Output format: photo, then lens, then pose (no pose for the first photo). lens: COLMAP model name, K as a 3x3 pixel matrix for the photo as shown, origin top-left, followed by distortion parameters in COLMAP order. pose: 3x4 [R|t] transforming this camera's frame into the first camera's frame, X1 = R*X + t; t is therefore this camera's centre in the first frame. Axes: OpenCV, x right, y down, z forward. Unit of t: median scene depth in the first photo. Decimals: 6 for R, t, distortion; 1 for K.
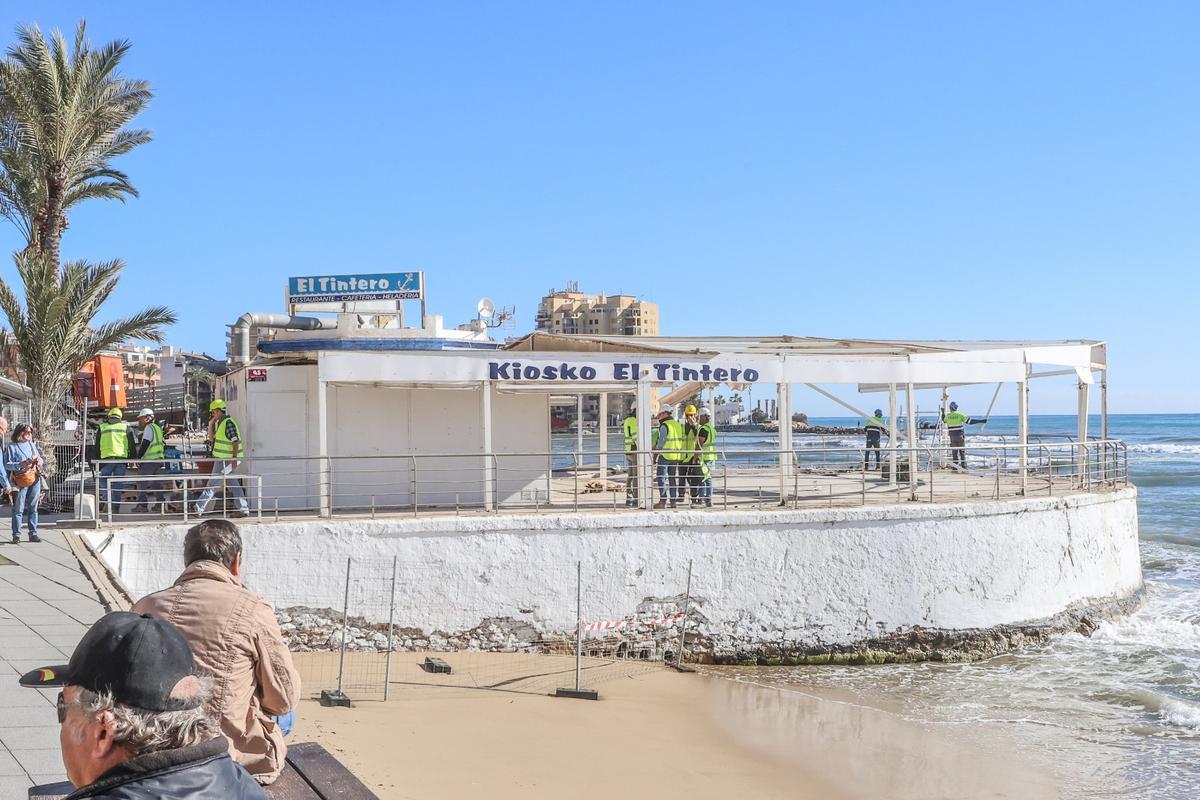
lens RADIAL K [[1412.9, 0, 600.0], [0, 1412.9, 400.0], [0, 0, 1]] dist [-0.025295, 0.001013]
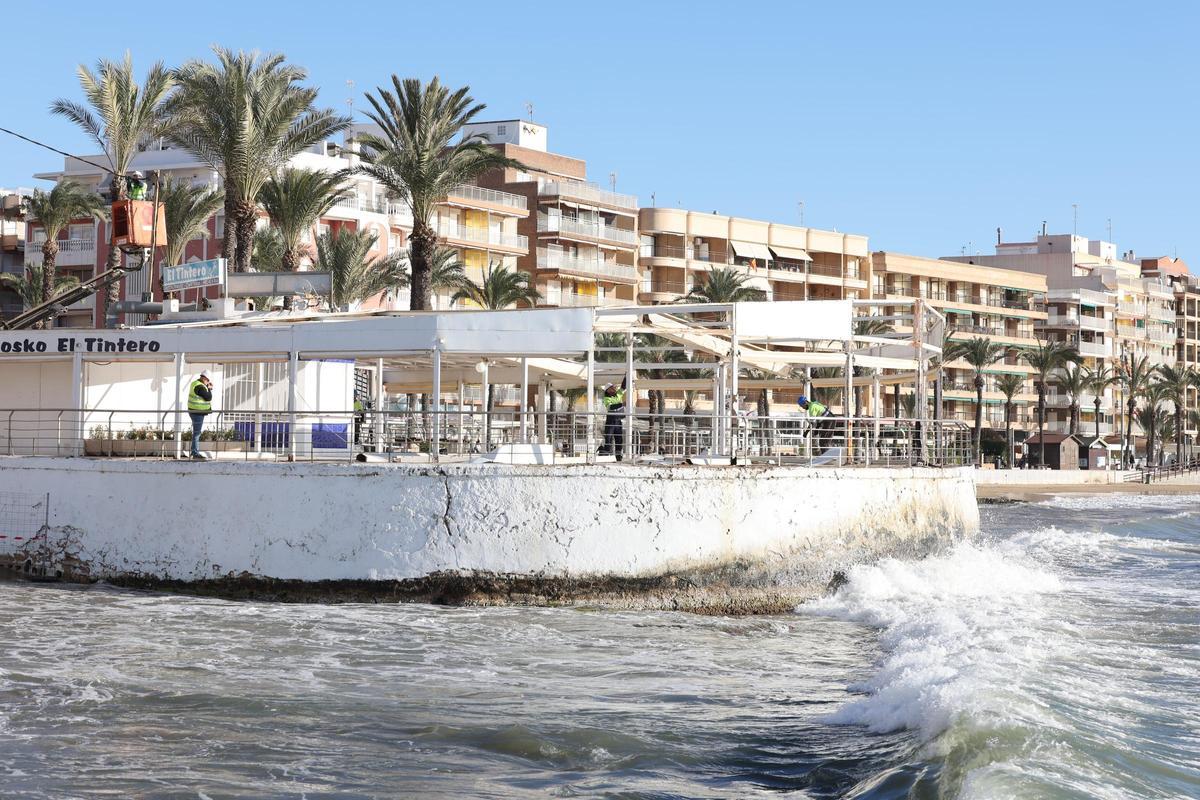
lens RADIAL K [[2423.8, 0, 600.0], [0, 2423.8, 400.0], [0, 0, 1]] dist [-0.162014, -0.101674]
pose [[0.692762, 0.000203, -0.721166, 1.813891], [-0.008304, 0.999936, -0.007695, 0.039294], [0.721118, 0.011320, 0.692720, -0.109468]]
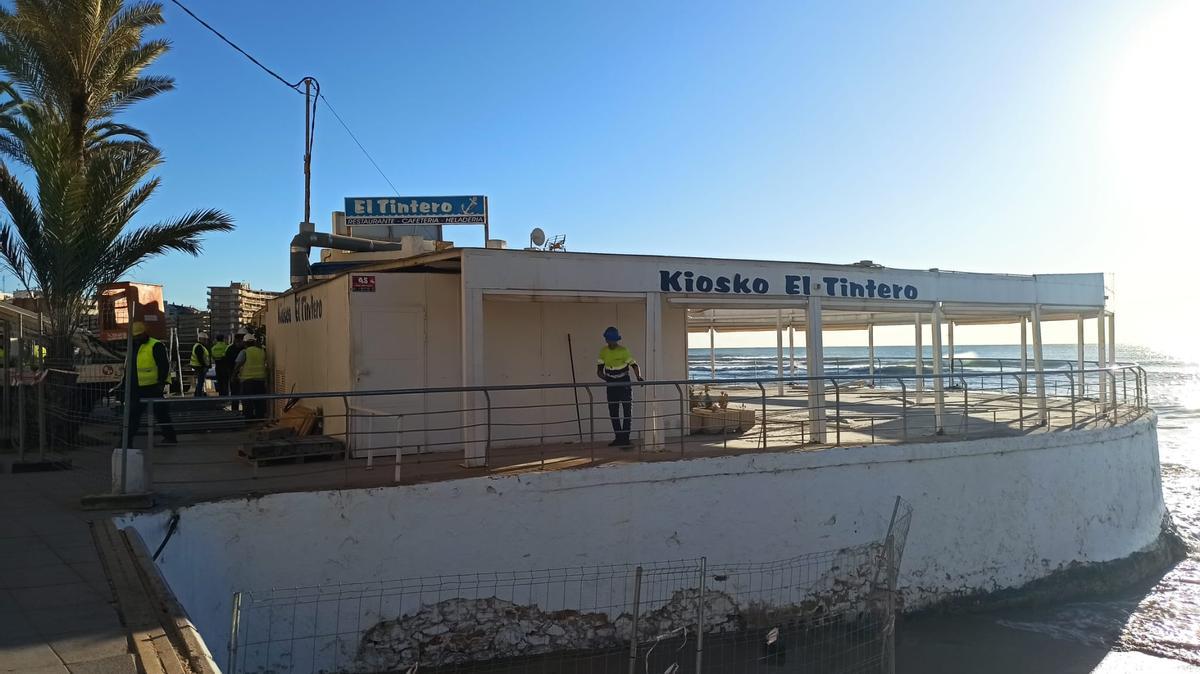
lens RADIAL K [[868.0, 0, 600.6], [0, 868.0, 328.4], [0, 0, 1]] dist [0.080493, -0.076443]
pose [[0.985972, 0.001740, 0.166900, -0.187988], [0.000269, 0.999928, -0.012013, 0.012840], [-0.166909, 0.011890, 0.985901, 0.481353]]
